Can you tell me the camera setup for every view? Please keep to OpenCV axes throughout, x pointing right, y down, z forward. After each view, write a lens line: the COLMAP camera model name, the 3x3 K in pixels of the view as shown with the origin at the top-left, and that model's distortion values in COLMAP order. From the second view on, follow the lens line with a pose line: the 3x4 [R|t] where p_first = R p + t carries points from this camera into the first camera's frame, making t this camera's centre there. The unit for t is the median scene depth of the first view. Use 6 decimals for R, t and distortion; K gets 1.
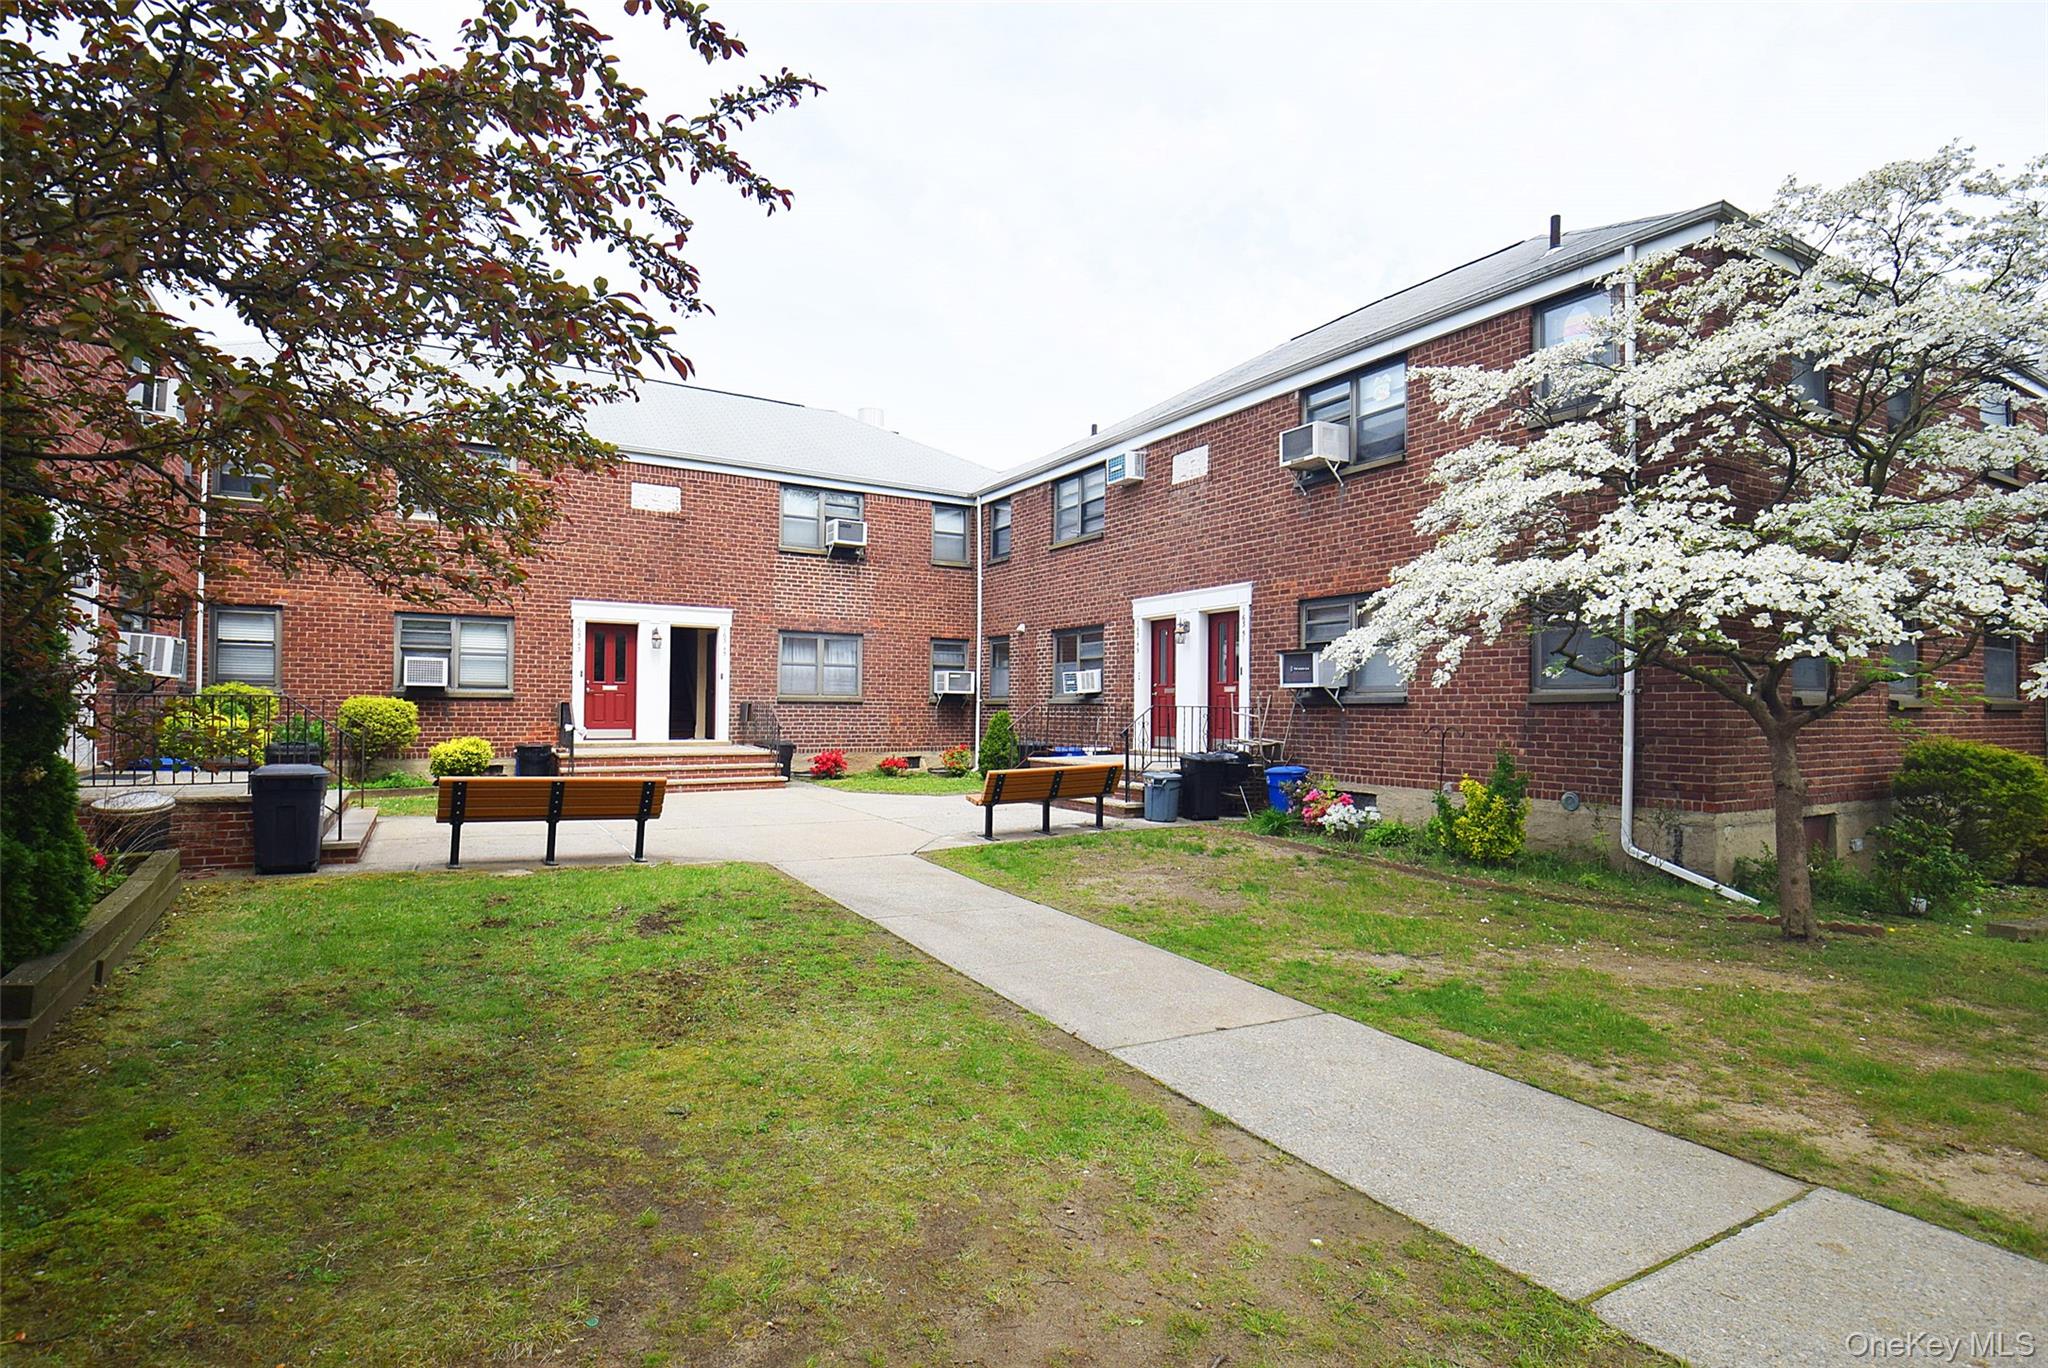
lens RADIAL K [[997.7, 0, 1024.2], [0, 997.7, 688.3], [0, 0, 1]] dist [-0.000356, 0.000053]
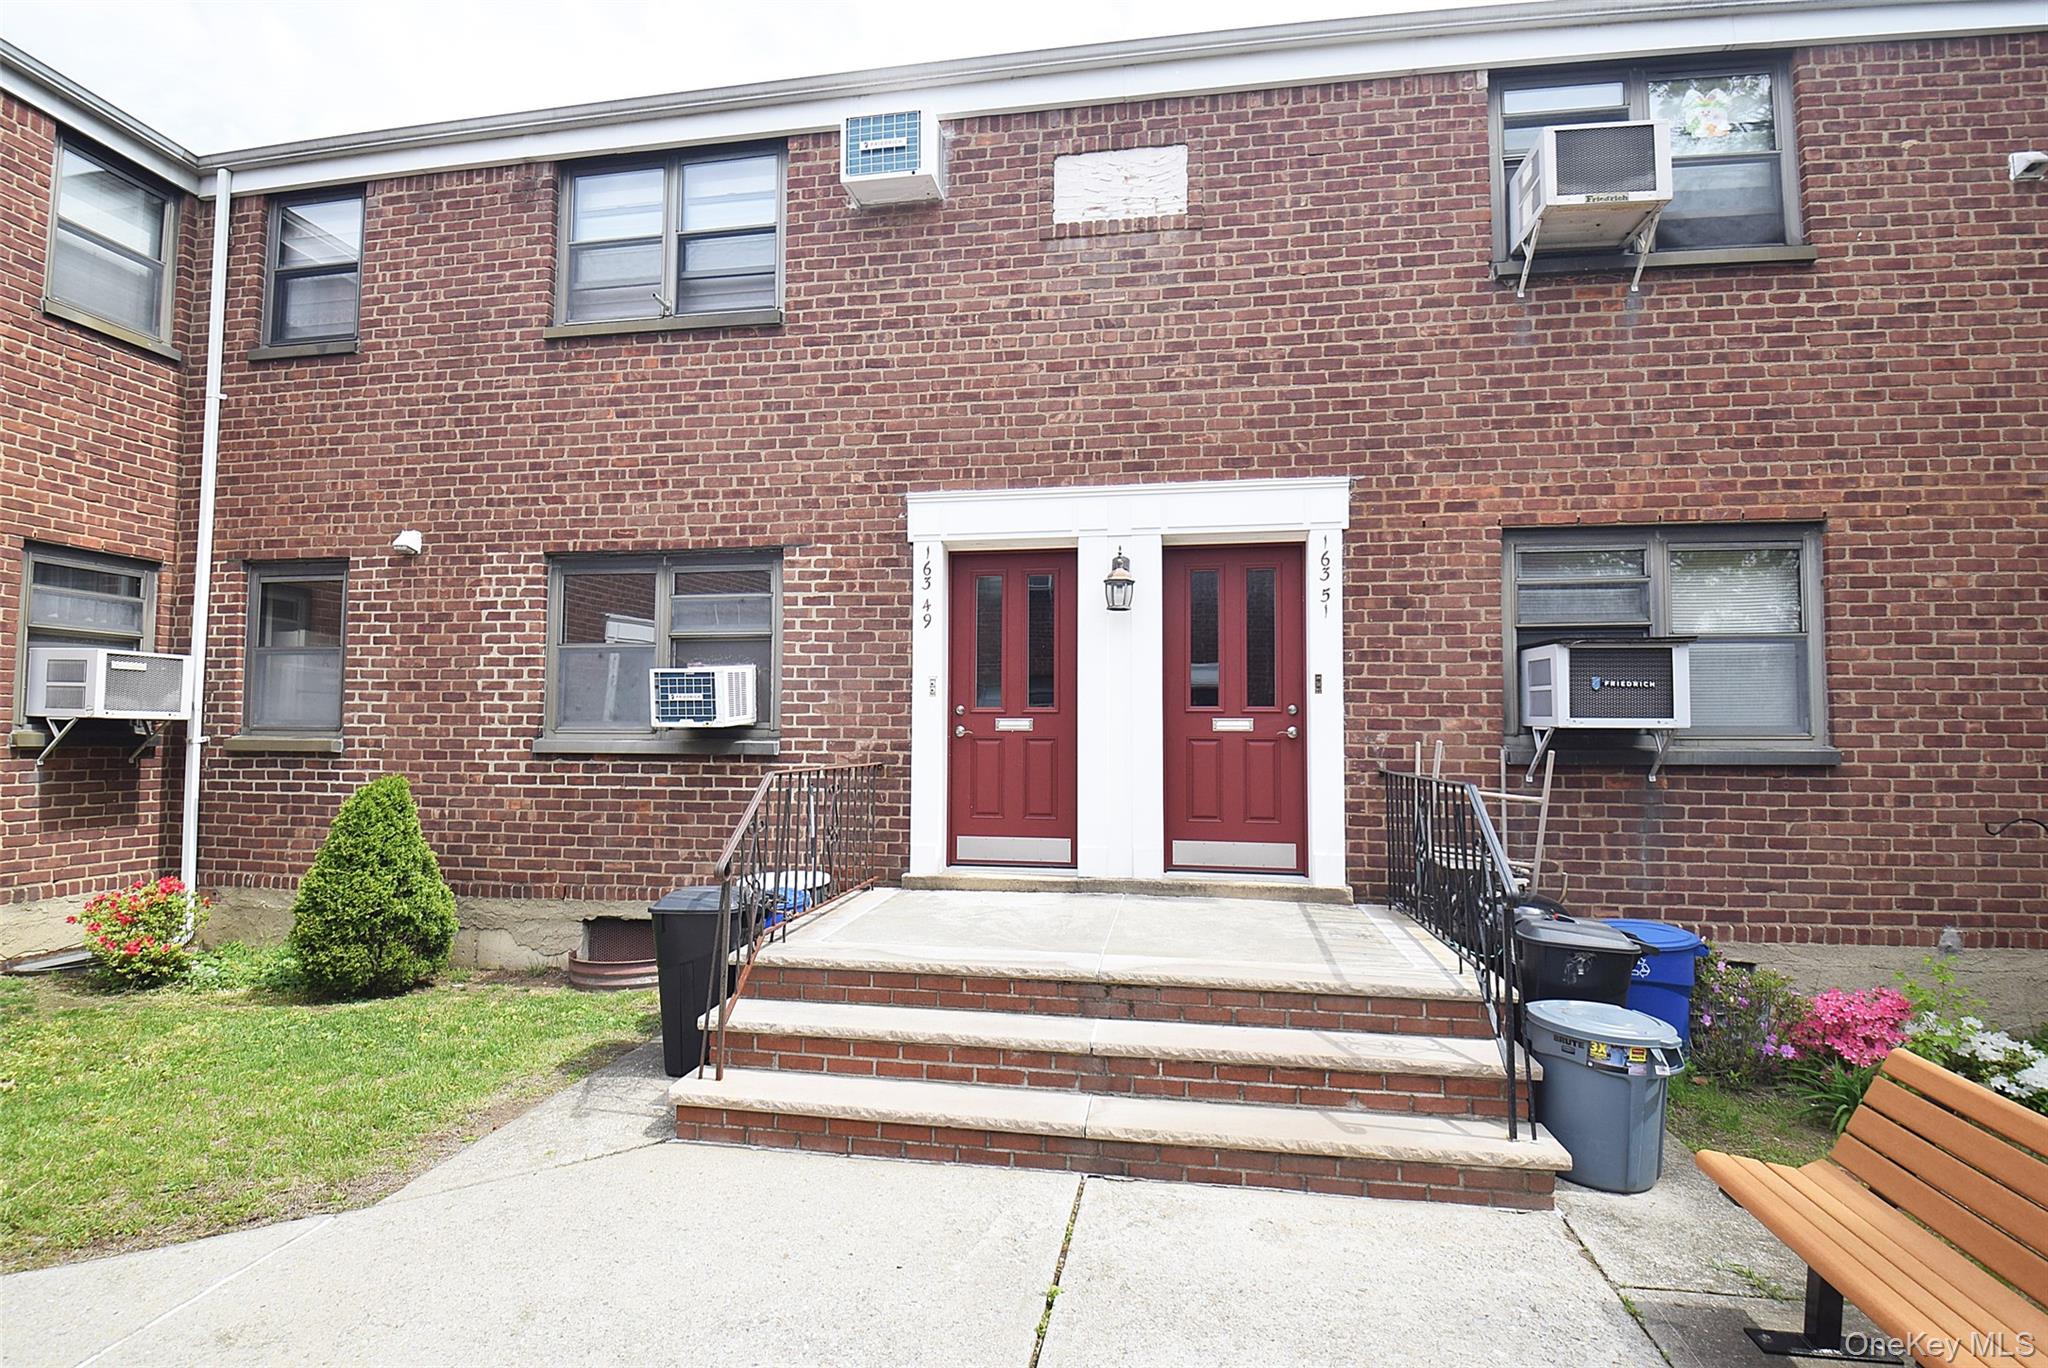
lens RADIAL K [[1030.5, 0, 1019.7], [0, 1030.5, 692.3], [0, 0, 1]] dist [-0.018812, -0.004537]
pose [[0.644988, 0.032042, 0.763521, -0.177247], [-0.017989, 0.999480, -0.026748, 0.000251], [-0.763981, 0.003517, 0.645229, 0.739850]]
